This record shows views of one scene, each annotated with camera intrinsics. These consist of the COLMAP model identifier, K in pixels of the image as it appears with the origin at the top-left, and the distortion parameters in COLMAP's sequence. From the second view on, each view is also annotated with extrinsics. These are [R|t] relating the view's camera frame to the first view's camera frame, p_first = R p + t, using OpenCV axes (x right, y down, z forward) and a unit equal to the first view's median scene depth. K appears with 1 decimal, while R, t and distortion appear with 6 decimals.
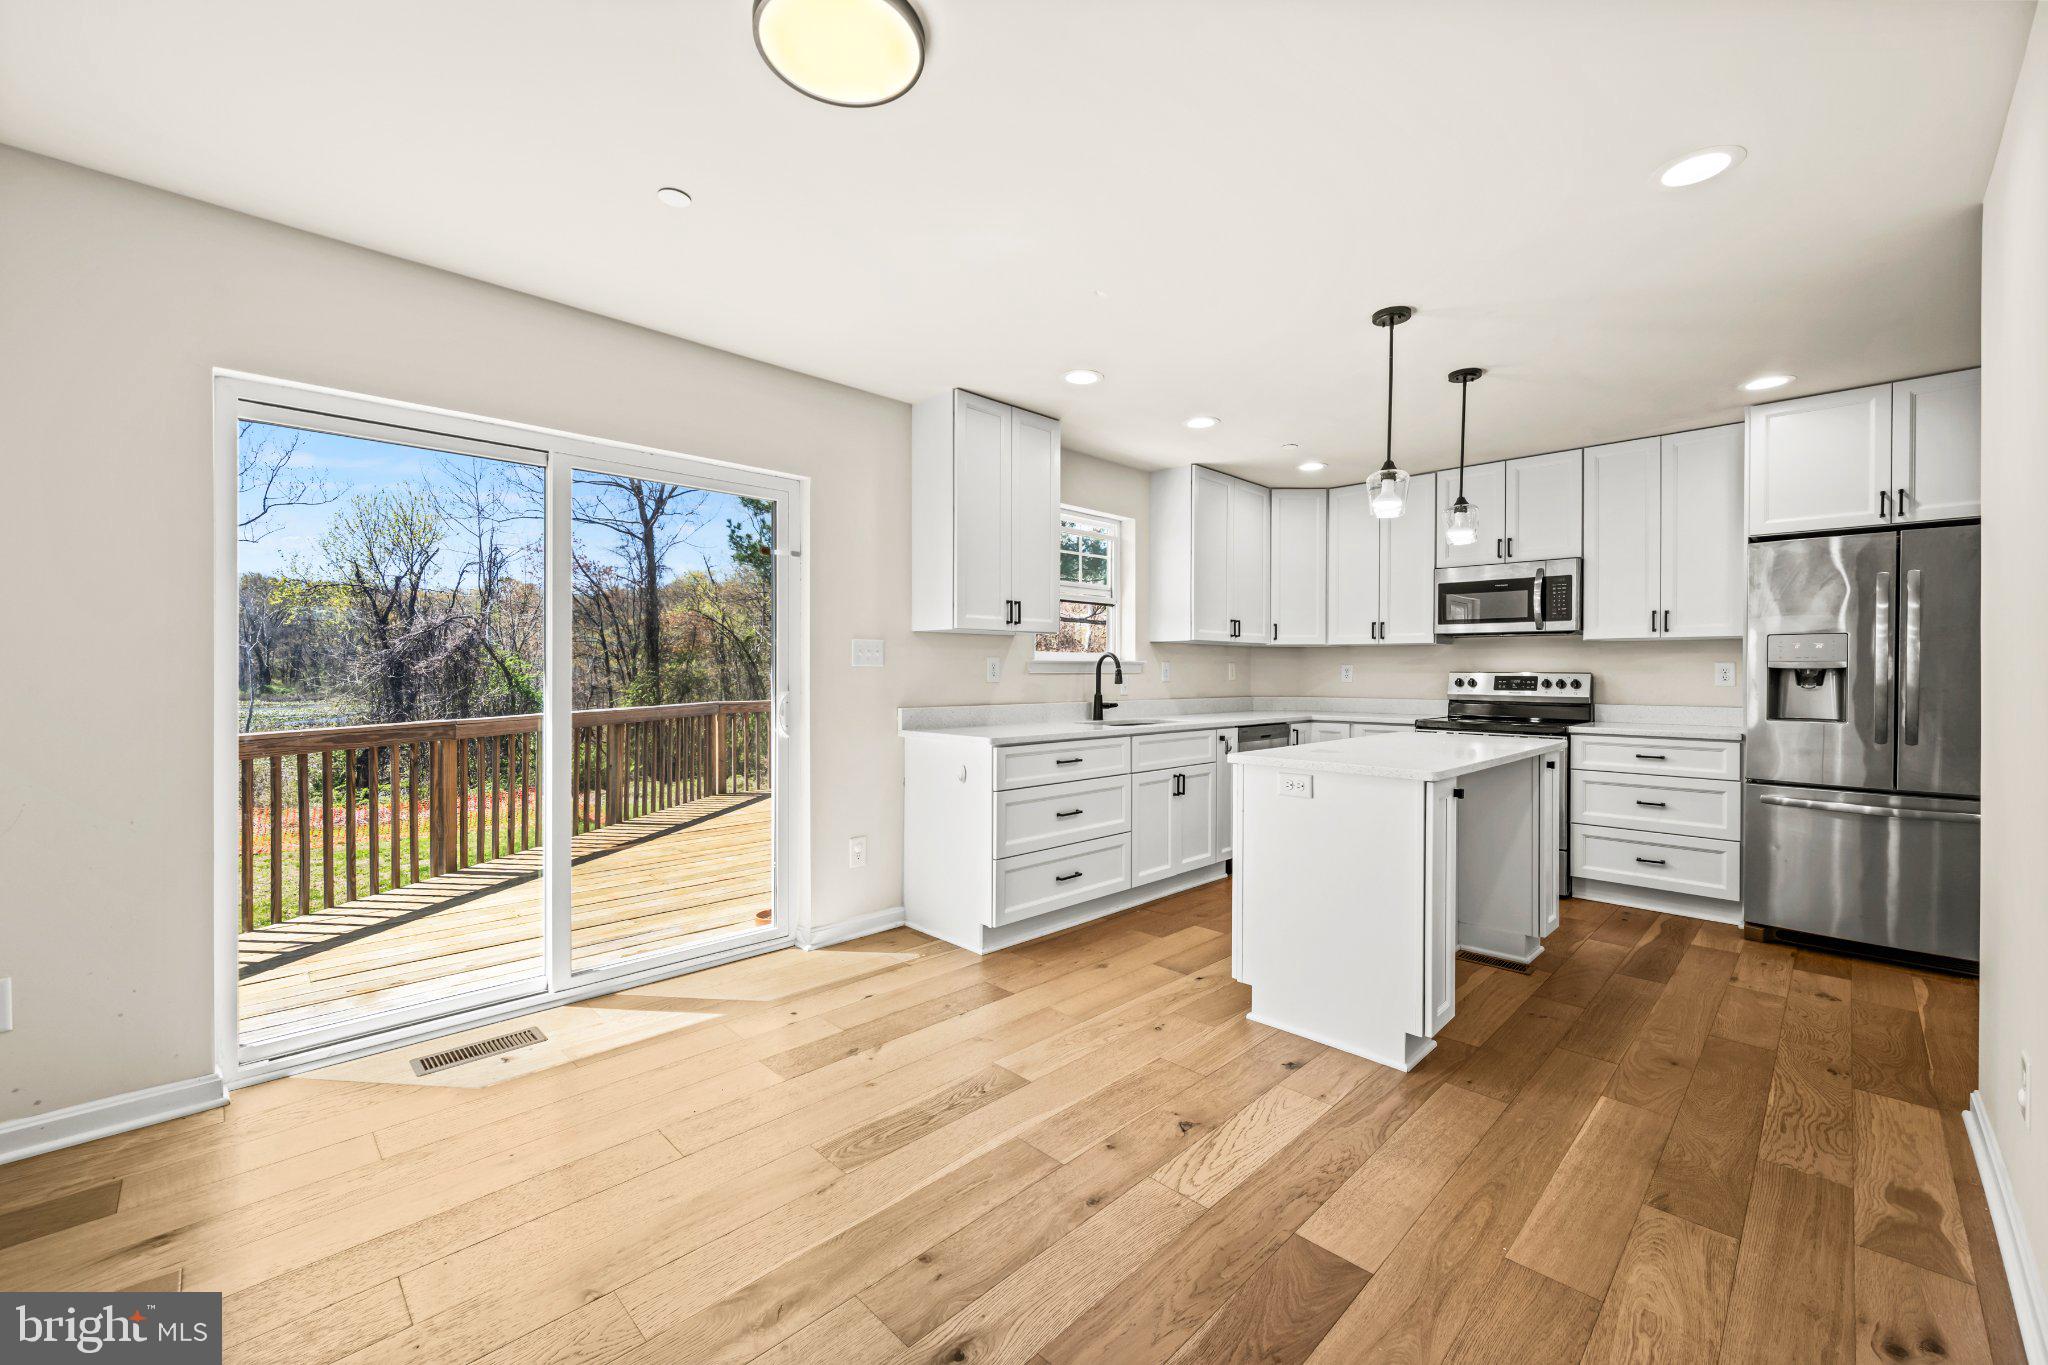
lens RADIAL K [[810.4, 0, 1022.0], [0, 810.4, 672.6], [0, 0, 1]] dist [0.001187, -0.000107]
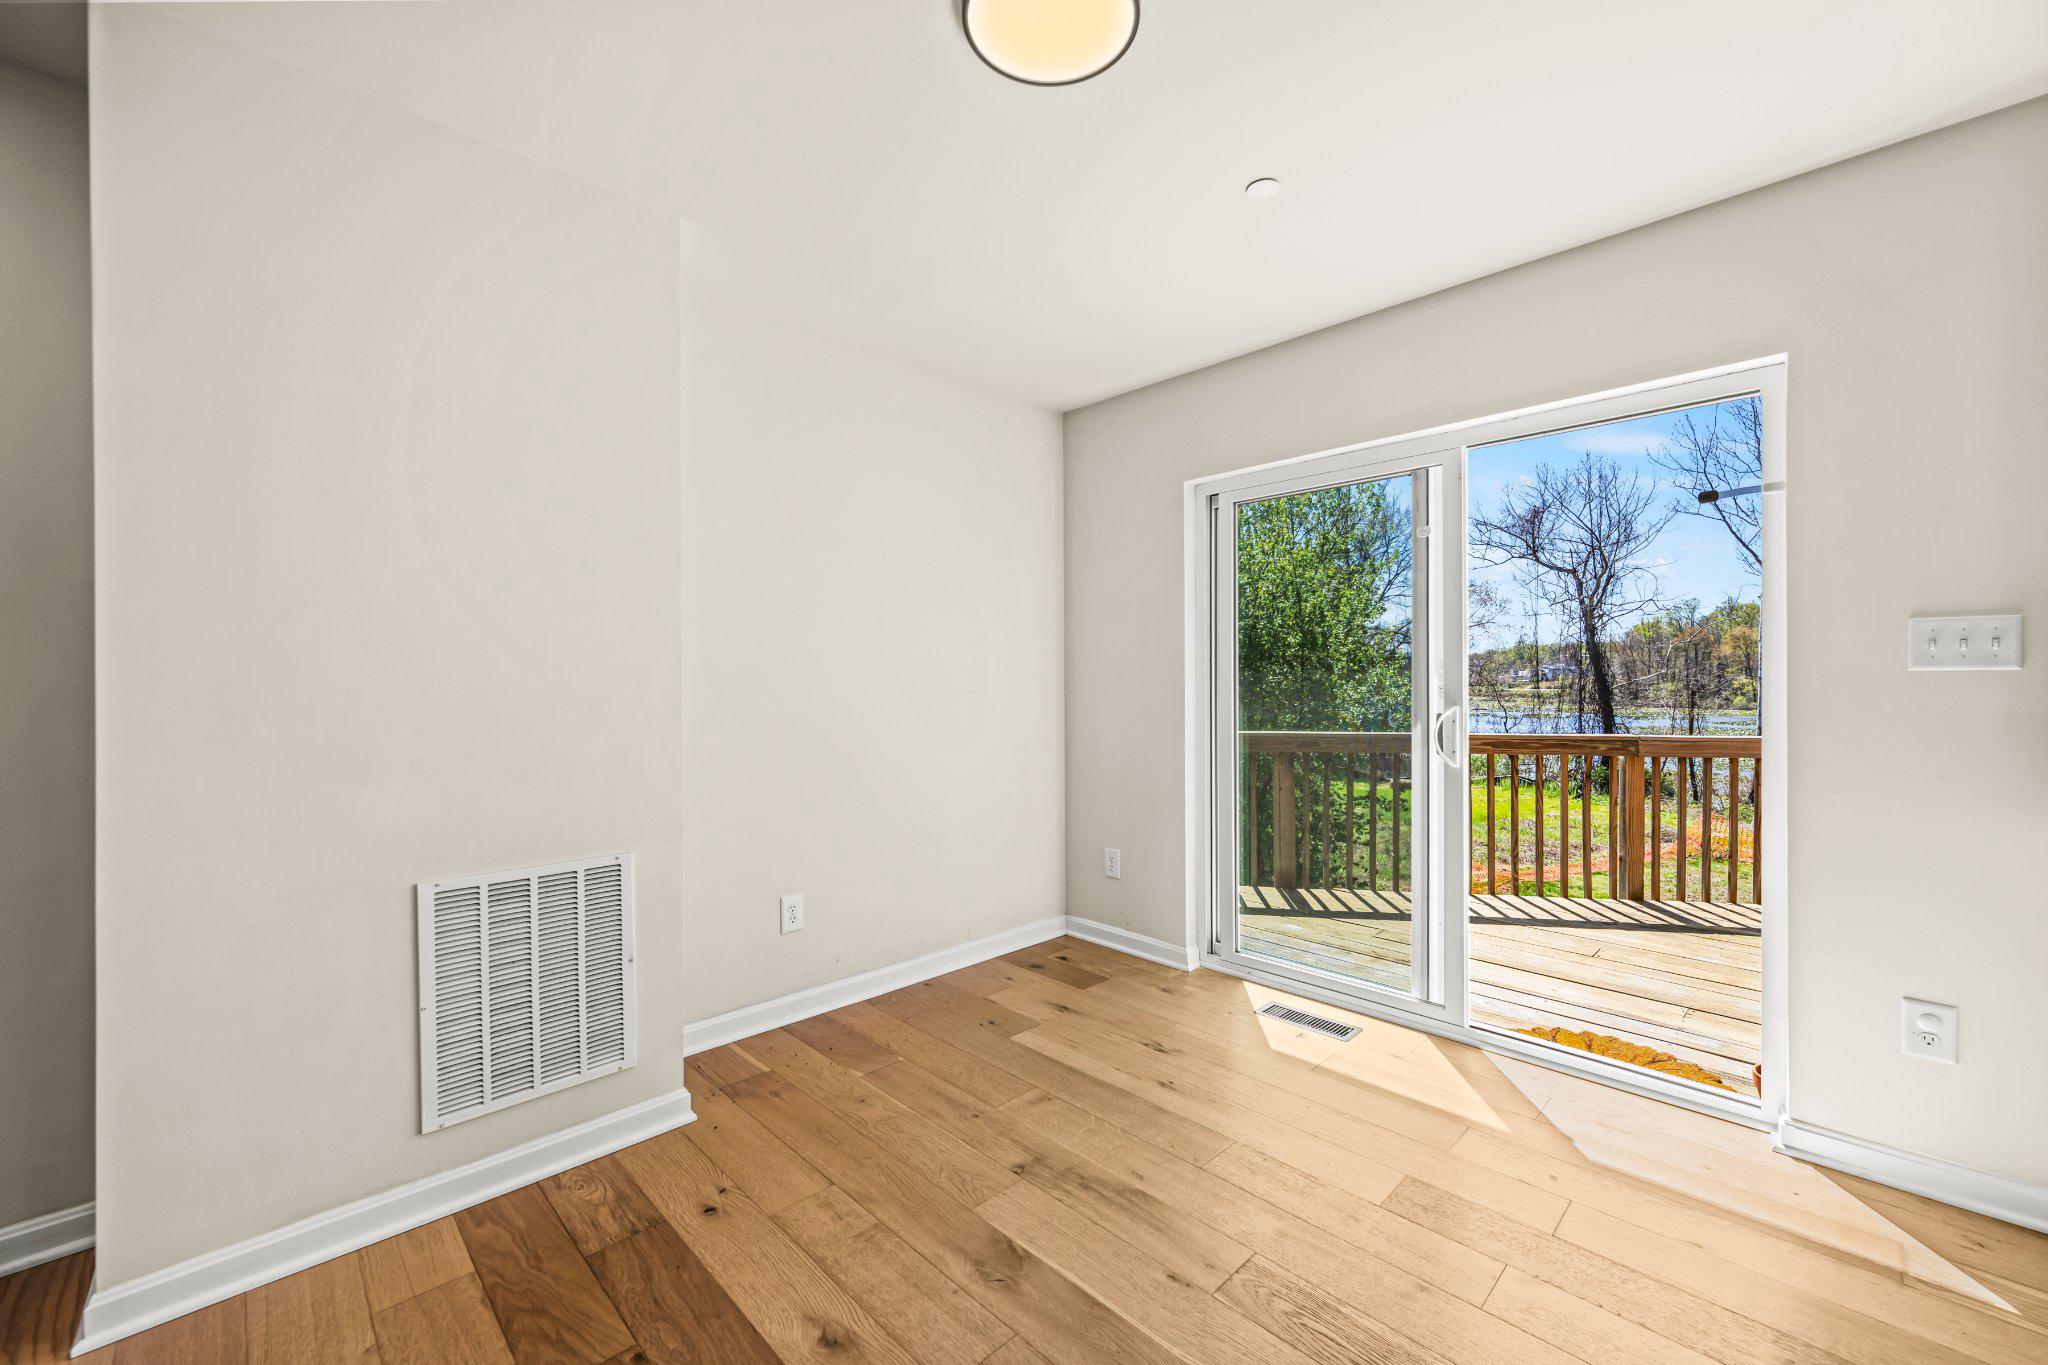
lens RADIAL K [[810.4, 0, 1025.0], [0, 810.4, 683.5], [0, 0, 1]] dist [0.001187, -0.000107]
pose [[-0.006247, -0.002704, -0.999977, 0.276304], [0.000433, 0.999996, -0.002707, 0.001323], [0.999980, -0.000450, -0.006246, 0.372813]]
